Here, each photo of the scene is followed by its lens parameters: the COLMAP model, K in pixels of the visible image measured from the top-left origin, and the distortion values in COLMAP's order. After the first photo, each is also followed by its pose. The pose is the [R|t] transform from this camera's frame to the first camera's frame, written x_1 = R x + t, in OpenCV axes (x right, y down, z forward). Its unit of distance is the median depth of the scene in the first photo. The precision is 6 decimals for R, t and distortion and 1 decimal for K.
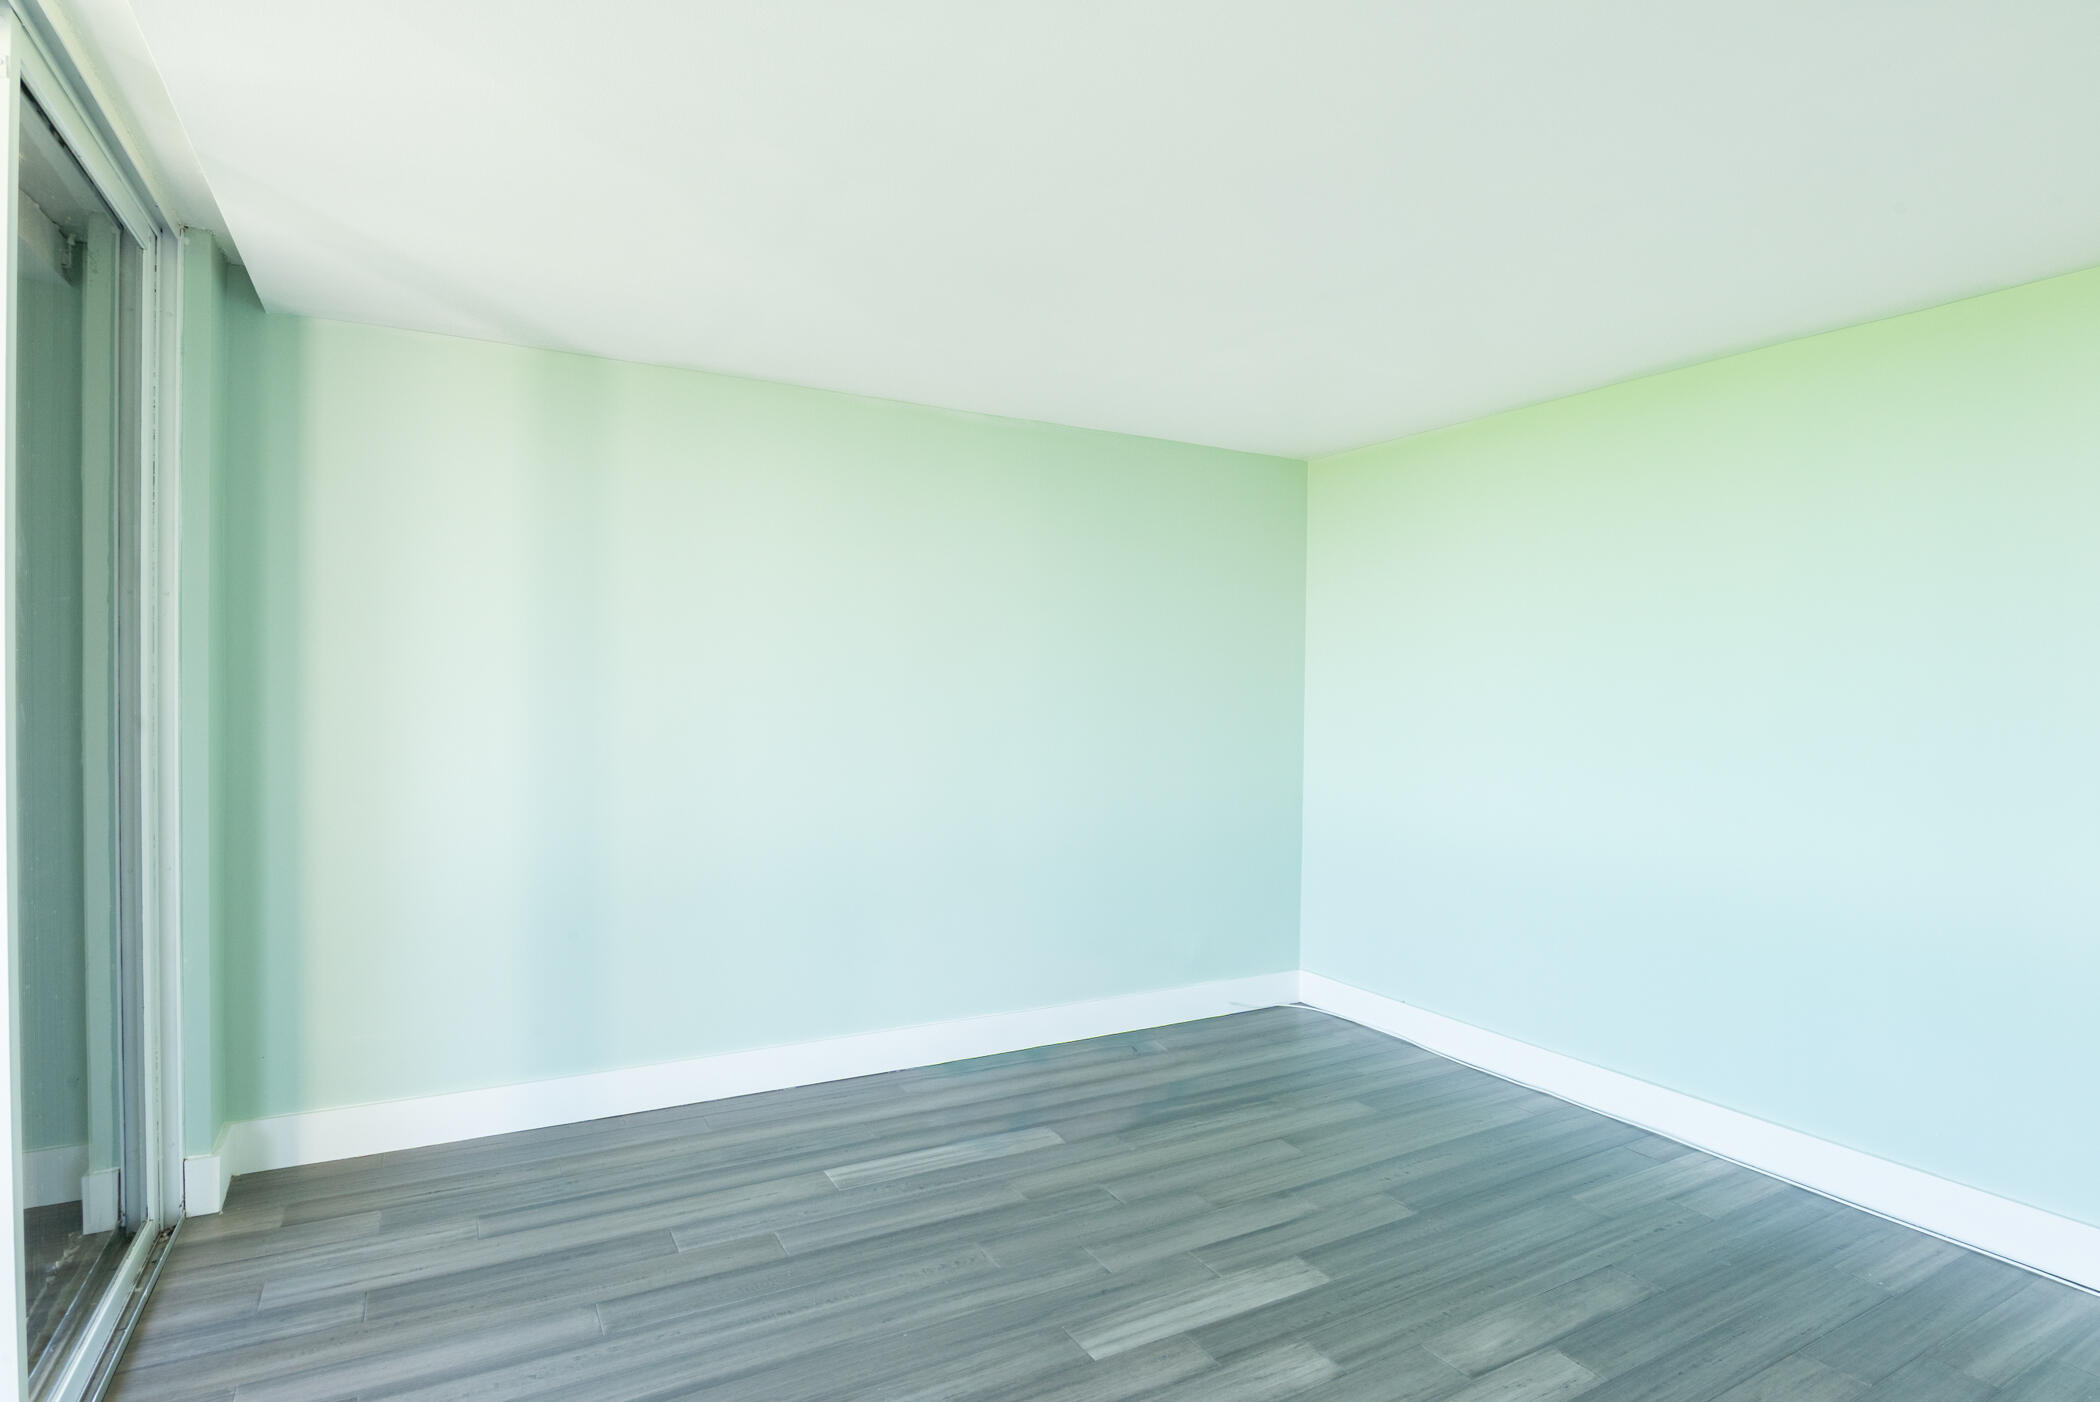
lens RADIAL K [[1026.4, 0, 1053.3], [0, 1026.4, 696.2], [0, 0, 1]] dist [-0.017190, -0.000554]
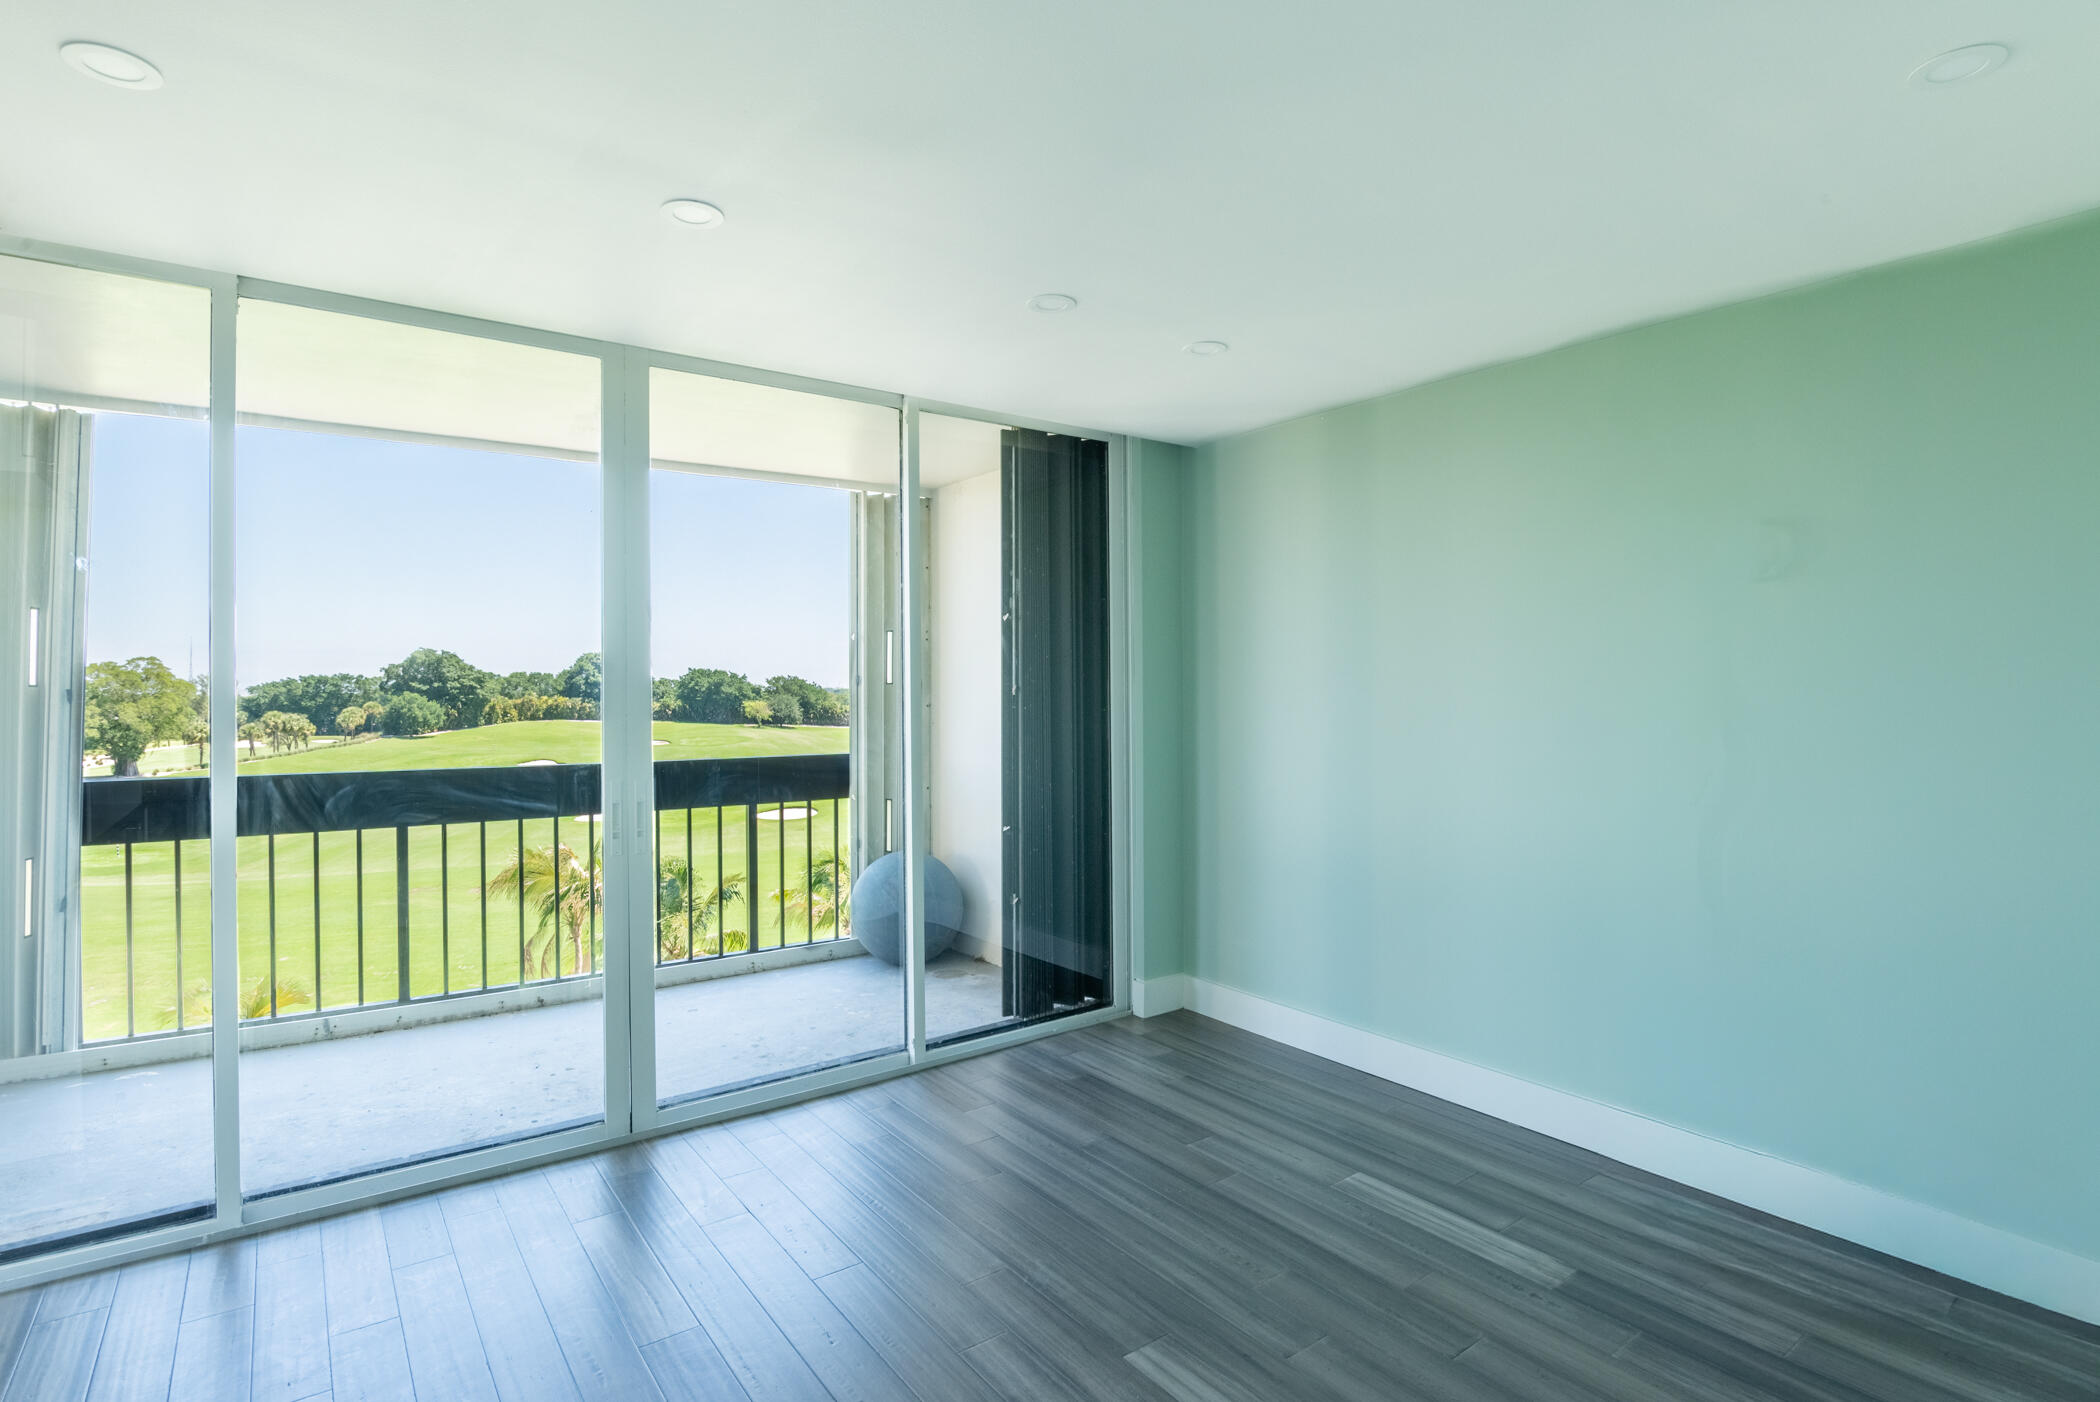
lens RADIAL K [[1032.1, 0, 1050.0], [0, 1032.1, 701.0], [0, 0, 1]] dist [-0.022986, -0.000183]
pose [[0.163746, -0.001102, -0.986502, 0.794239], [-0.001770, 0.999997, -0.001411, 0.003242], [0.986501, 0.001977, 0.163744, 0.588249]]
